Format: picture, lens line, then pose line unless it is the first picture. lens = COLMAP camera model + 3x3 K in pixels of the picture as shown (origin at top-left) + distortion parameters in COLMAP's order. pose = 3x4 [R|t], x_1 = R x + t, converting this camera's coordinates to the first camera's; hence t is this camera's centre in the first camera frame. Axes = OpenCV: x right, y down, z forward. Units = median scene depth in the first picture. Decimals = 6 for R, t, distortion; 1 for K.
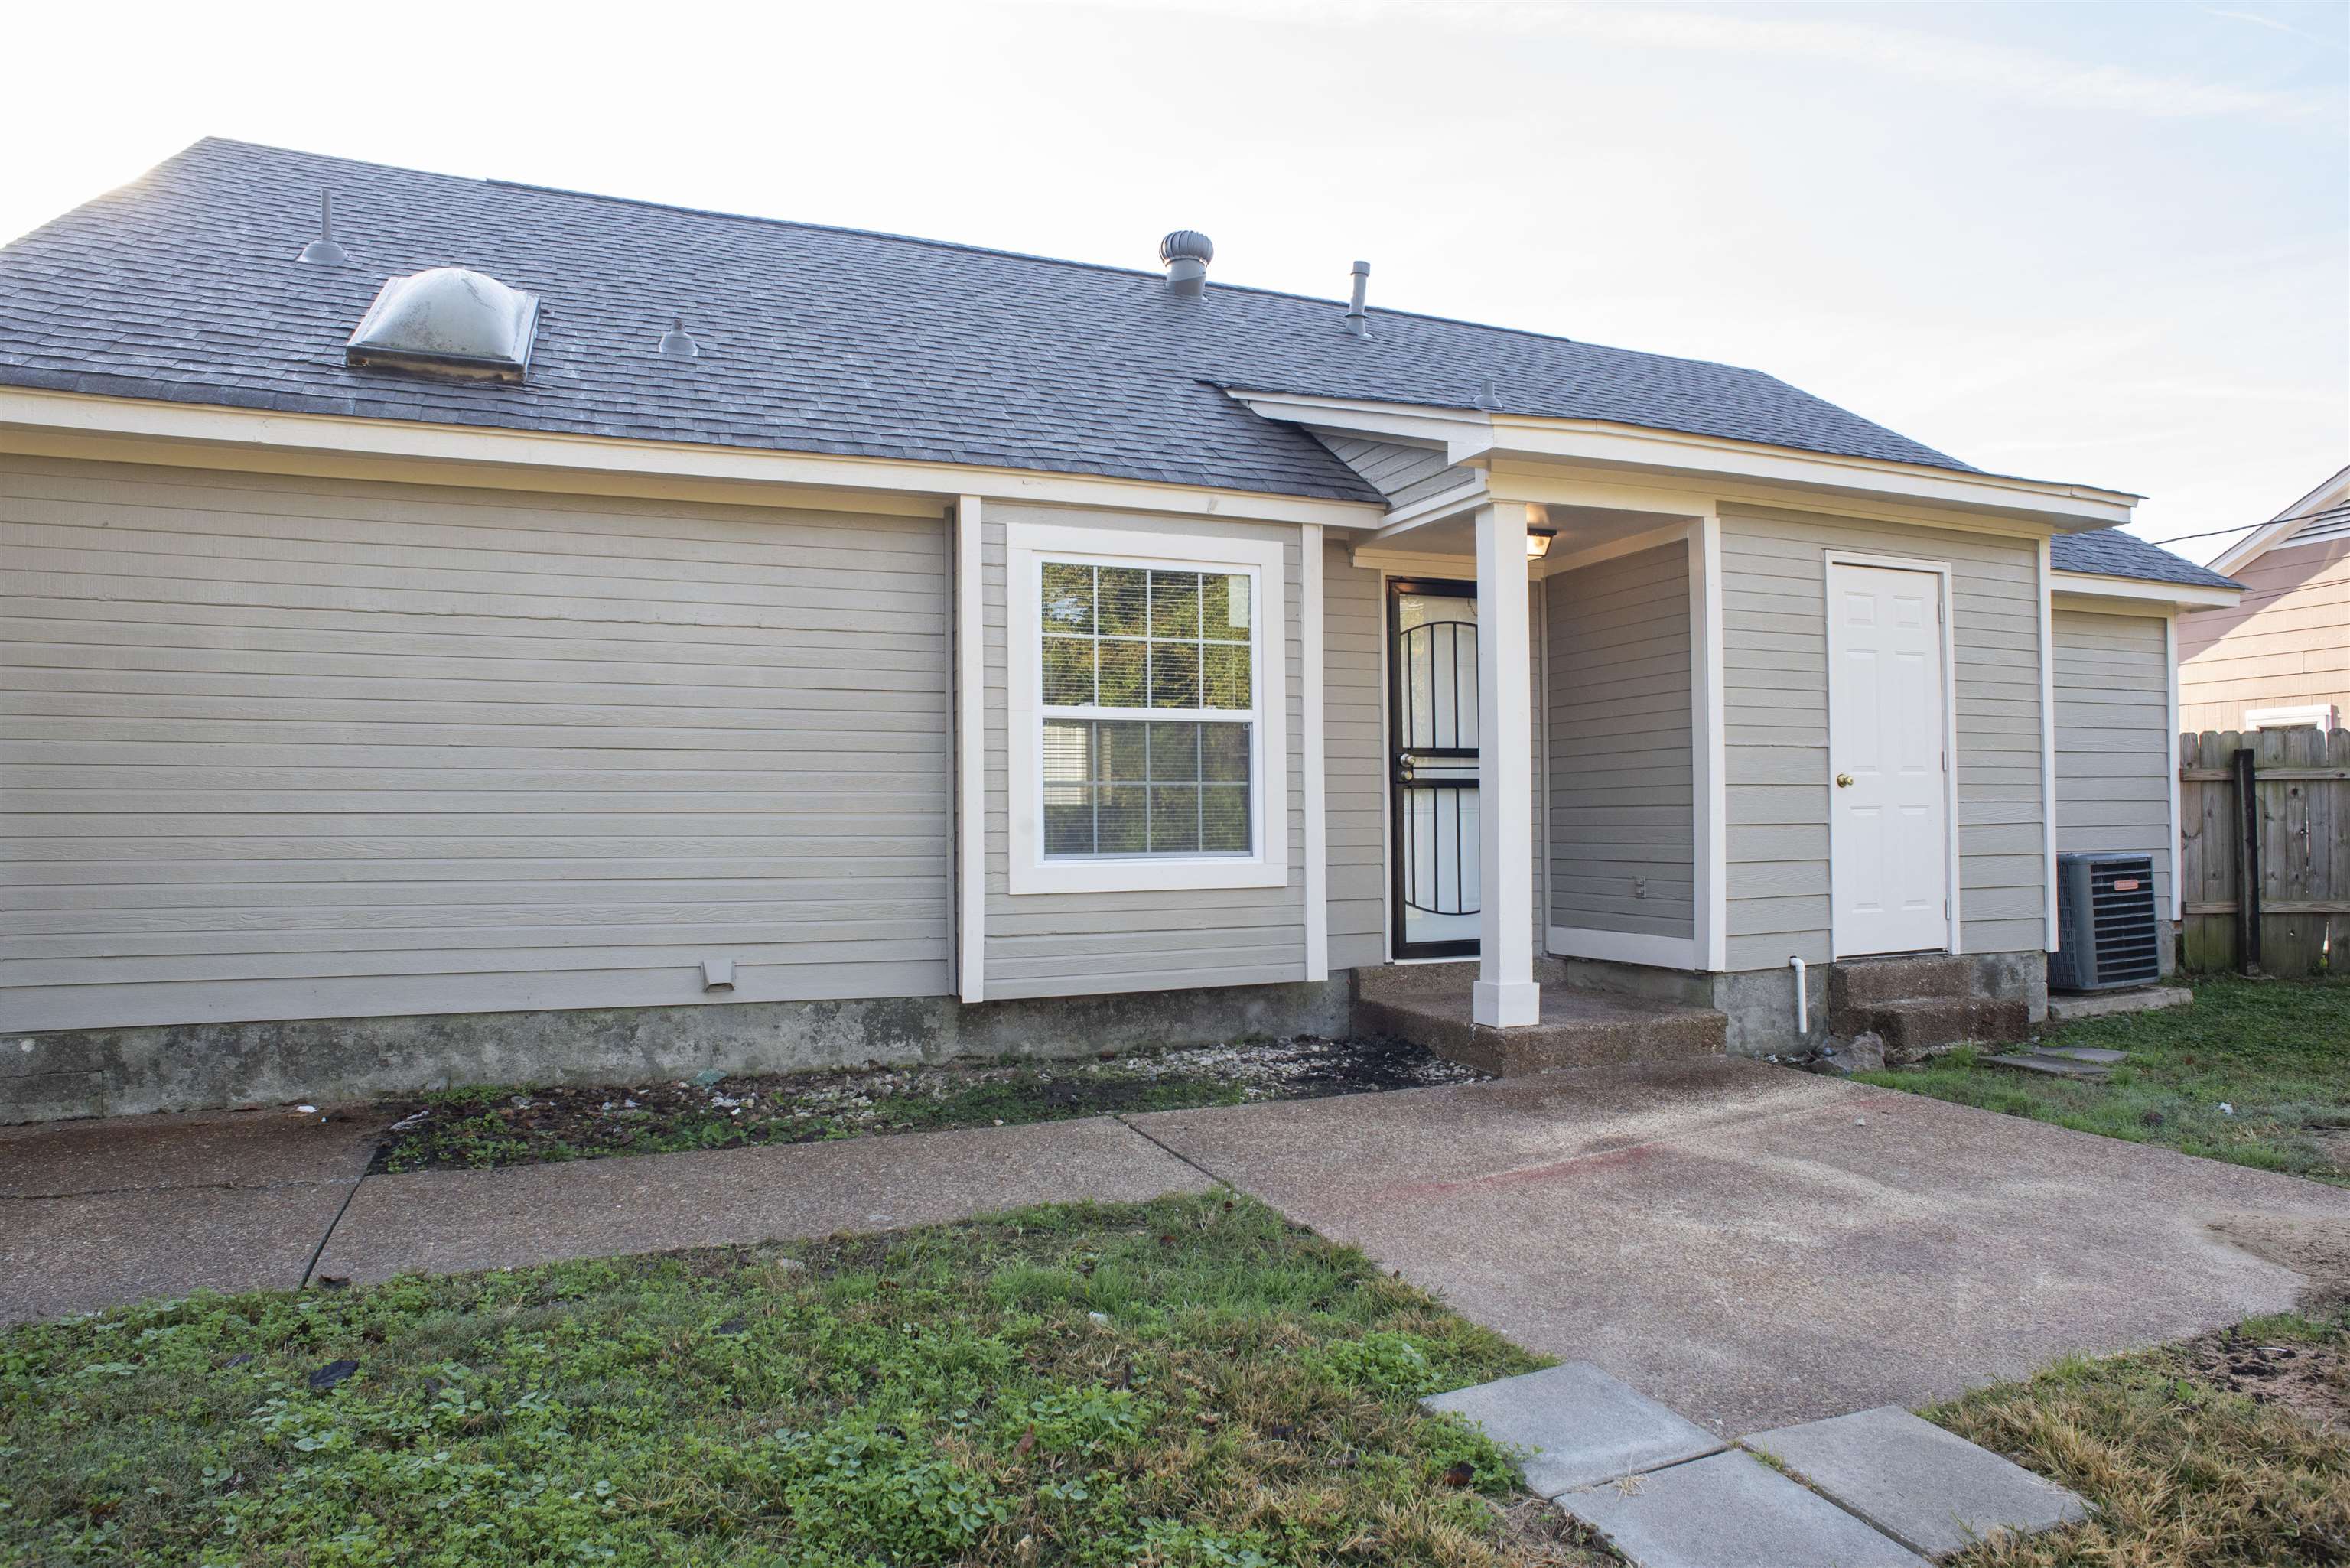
lens RADIAL K [[1302.6, 0, 1222.9], [0, 1302.6, 788.7], [0, 0, 1]] dist [-0.059506, 0.025851]
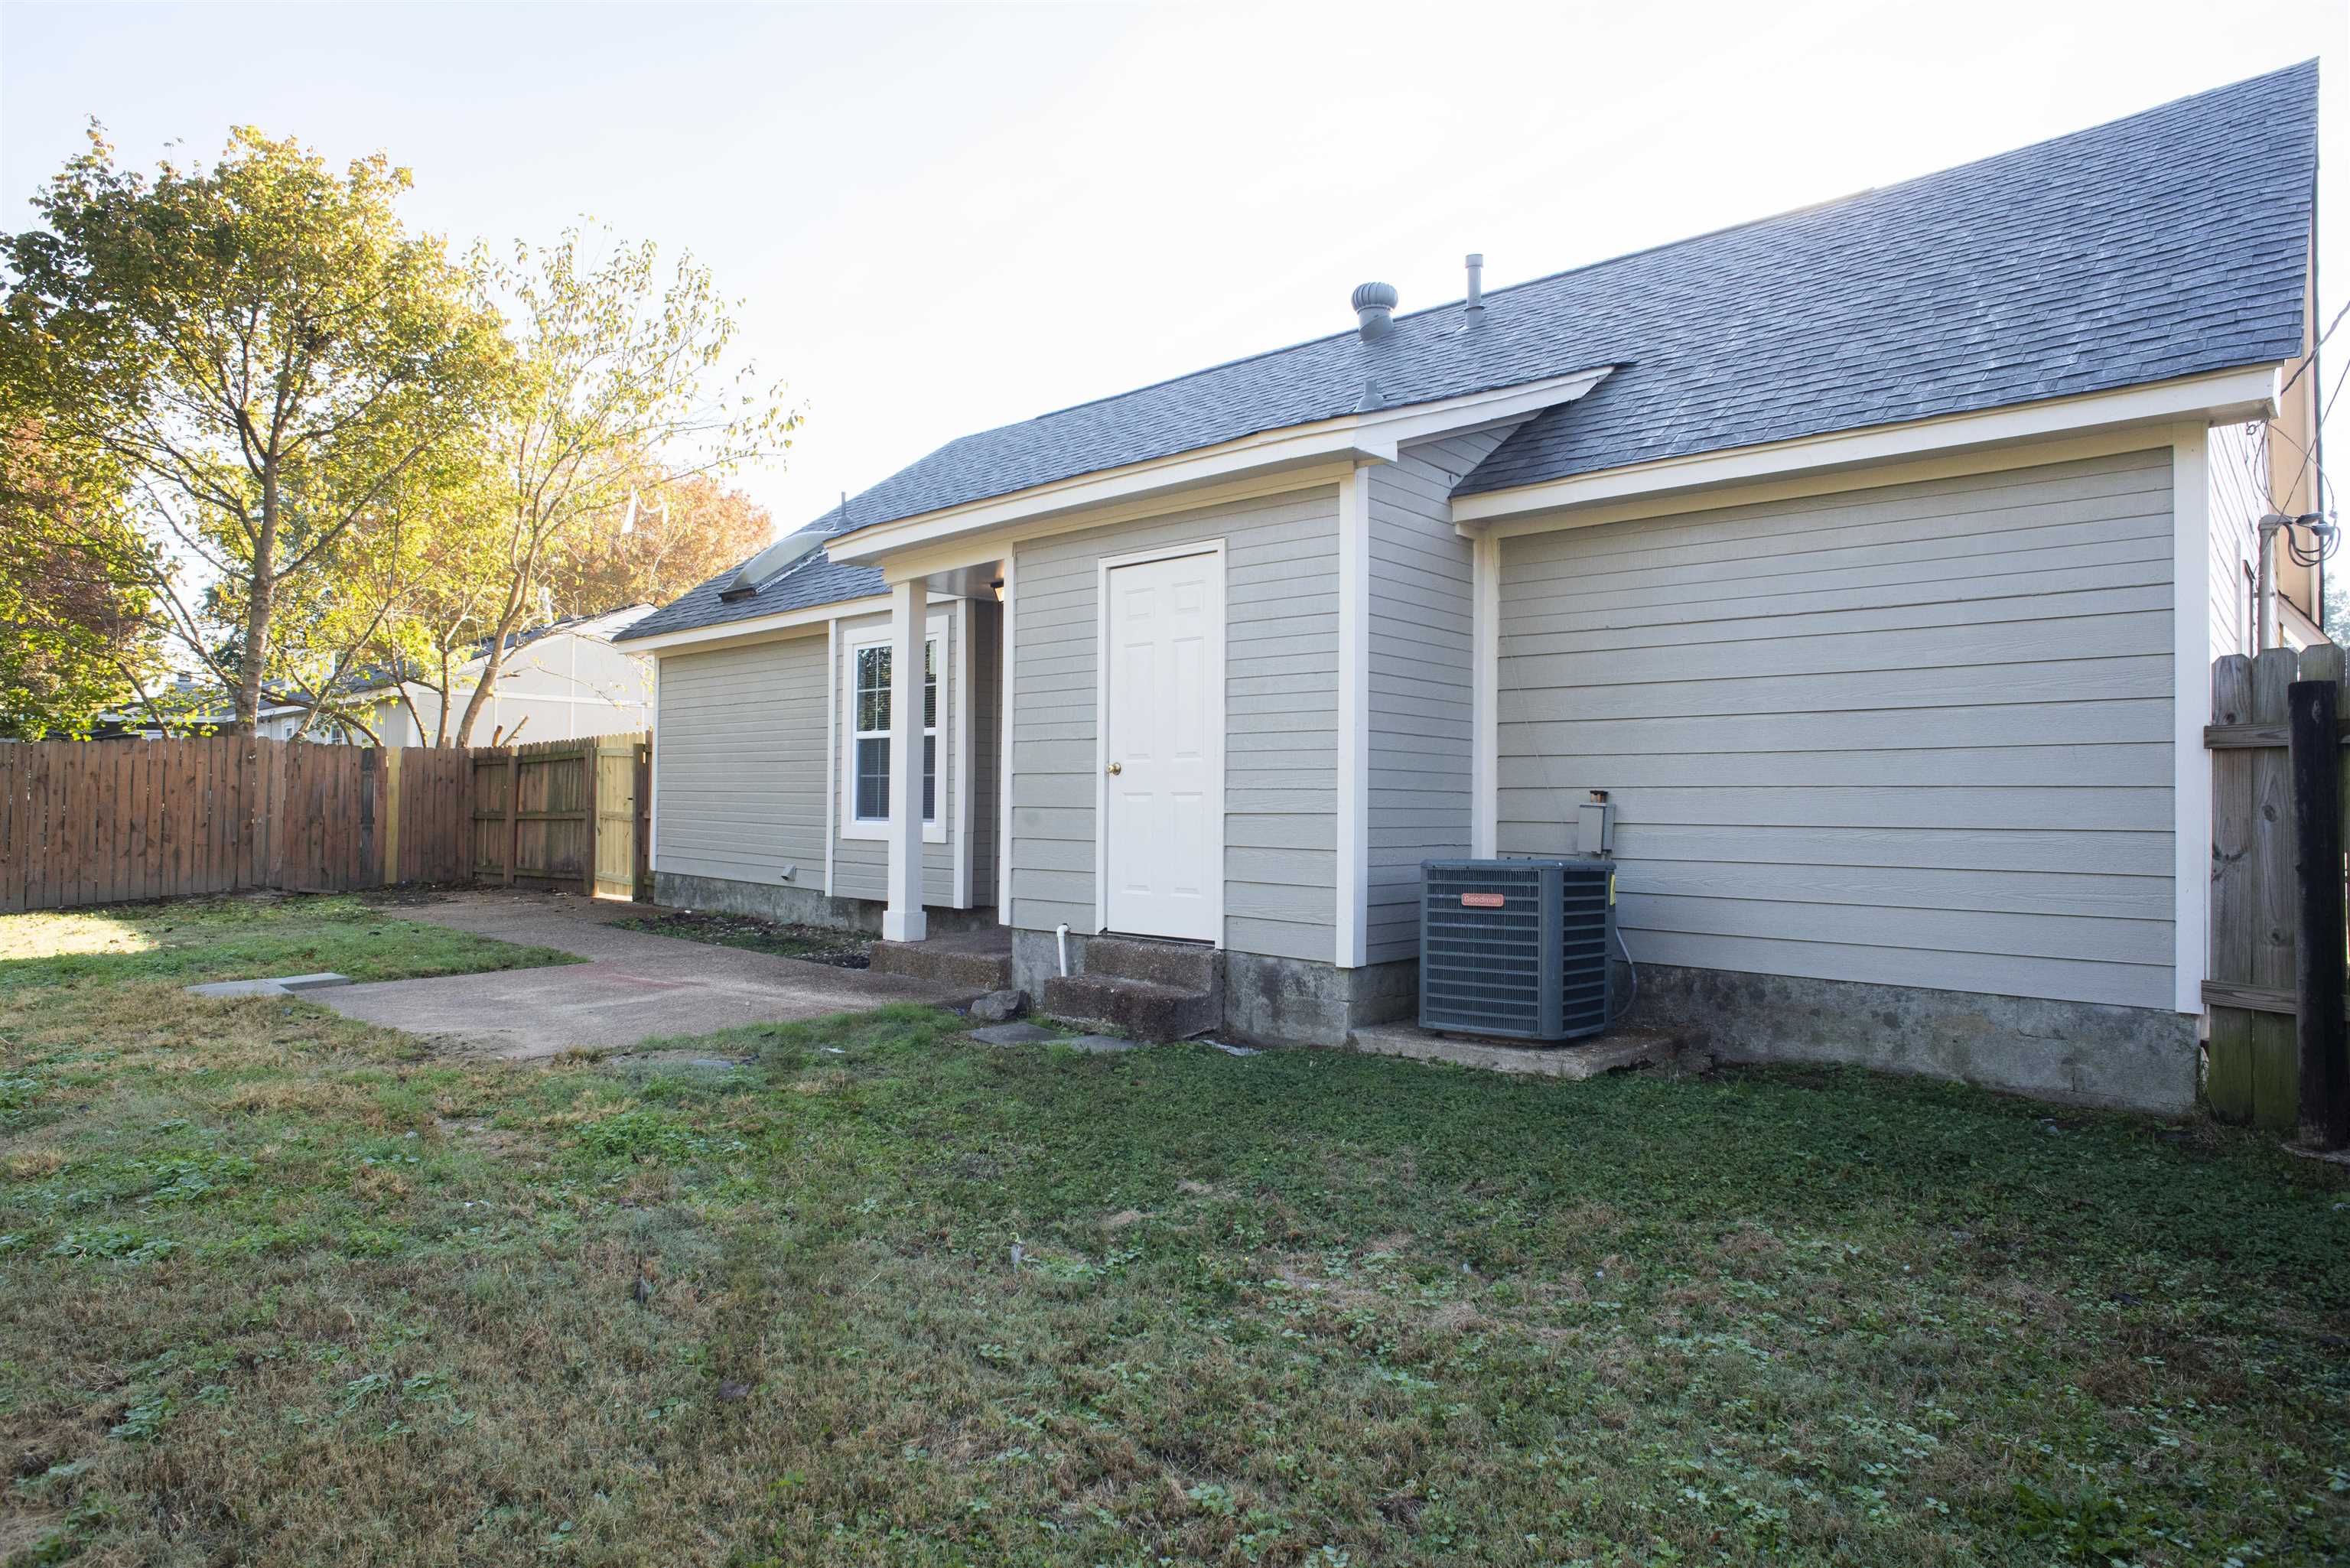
lens RADIAL K [[1302.6, 0, 1222.9], [0, 1302.6, 788.7], [0, 0, 1]] dist [-0.059506, 0.025851]
pose [[0.457957, 0.002510, -0.888971, 1.499286], [0.010857, 0.999906, 0.008416, 0.001956], [0.888908, -0.013506, 0.457886, 0.582717]]
